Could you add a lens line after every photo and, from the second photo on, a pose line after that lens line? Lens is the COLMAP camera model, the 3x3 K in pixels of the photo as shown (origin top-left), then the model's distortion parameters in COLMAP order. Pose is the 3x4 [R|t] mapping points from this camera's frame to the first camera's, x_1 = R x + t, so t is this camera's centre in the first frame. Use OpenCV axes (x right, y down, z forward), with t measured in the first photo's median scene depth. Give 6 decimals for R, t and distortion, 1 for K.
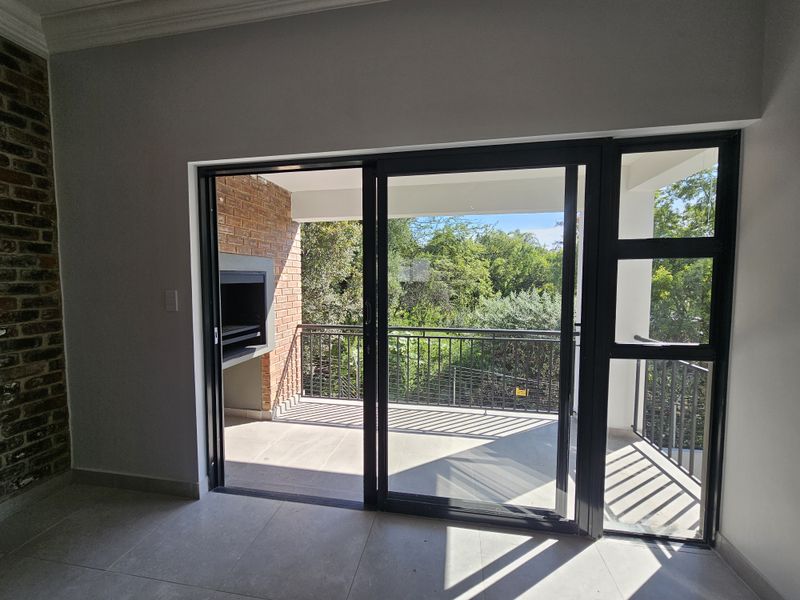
lens RADIAL K [[327.0, 0, 401.3], [0, 327.0, 297.8], [0, 0, 1]] dist [-0.001591, -0.000139]
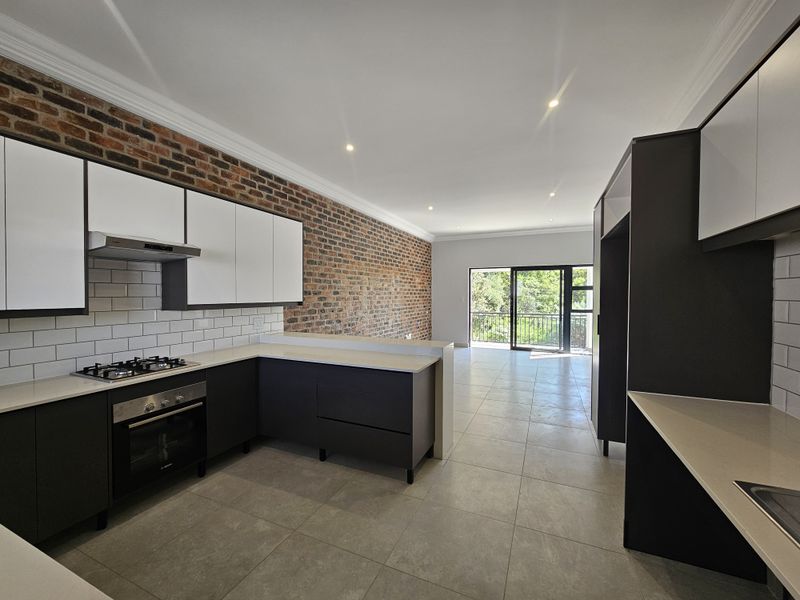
lens RADIAL K [[327.0, 0, 400.3], [0, 327.0, 301.5], [0, 0, 1]] dist [-0.001591, -0.000139]
pose [[0.967399, 0.009782, -0.253069, -0.209235], [-0.018303, 0.999341, -0.031338, 0.095637], [0.252596, 0.034949, 0.966940, -1.693452]]
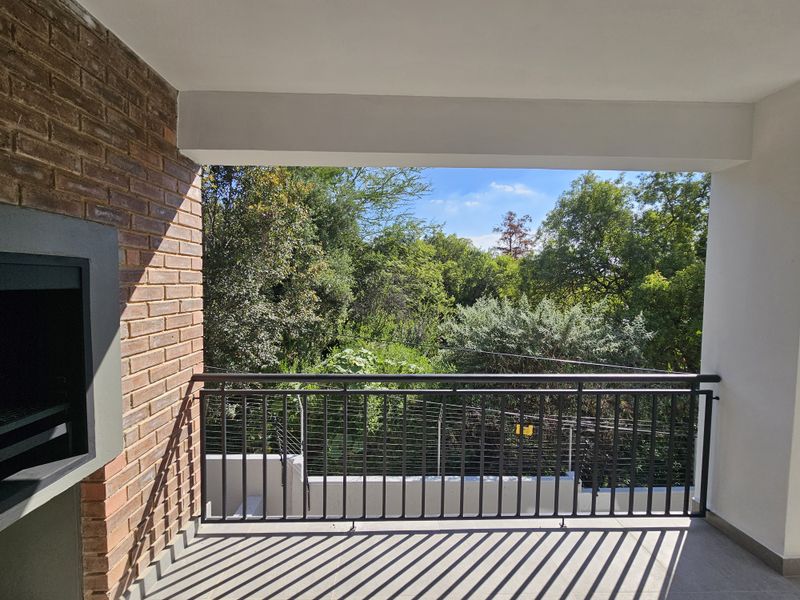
lens RADIAL K [[327.0, 0, 397.8], [0, 327.0, 296.9], [0, 0, 1]] dist [-0.001591, -0.000139]
pose [[0.981609, 0.000138, 0.190900, -0.118209], [0.002429, 0.999910, -0.013211, -0.026606], [-0.190885, 0.013432, 0.981521, 0.488373]]
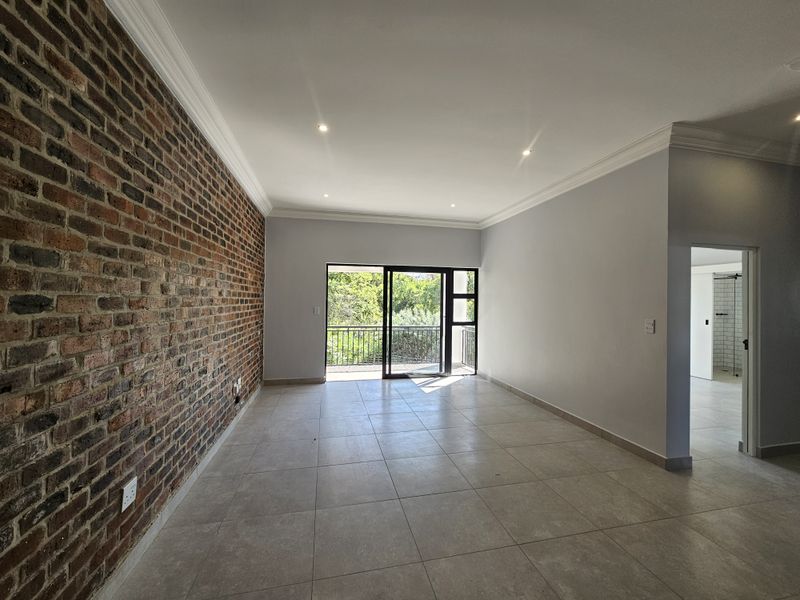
lens RADIAL K [[327.0, 0, 400.9], [0, 327.0, 298.1], [0, 0, 1]] dist [-0.001591, -0.000139]
pose [[0.923049, 0.017036, 0.384305, -0.568717], [0.006652, 0.998163, -0.060226, 0.042555], [-0.384625, 0.058148, 0.921239, -0.947390]]
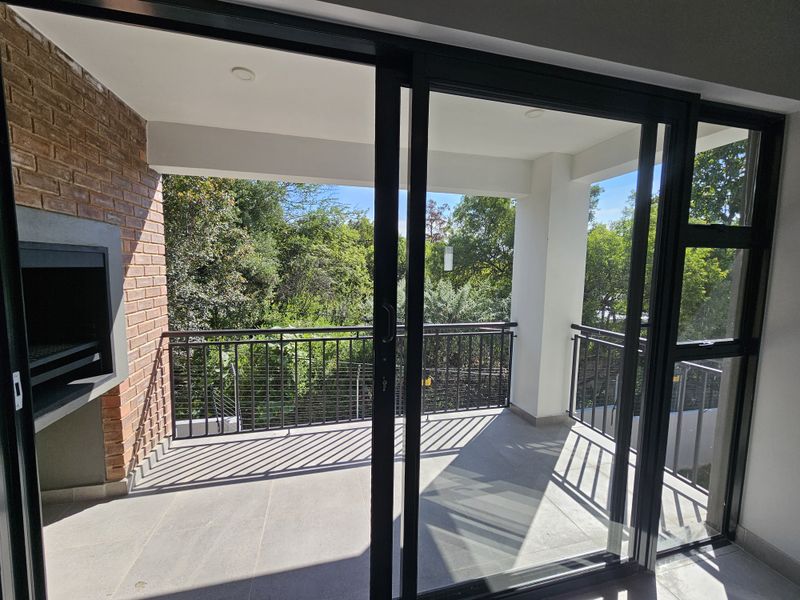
lens RADIAL K [[327.0, 0, 399.8], [0, 327.0, 298.3], [0, 0, 1]] dist [-0.001591, -0.000139]
pose [[0.913741, -0.023909, 0.405594, -0.154347], [0.007287, 0.999071, 0.042475, -0.010429], [-0.406233, -0.035856, 0.913066, 0.227663]]
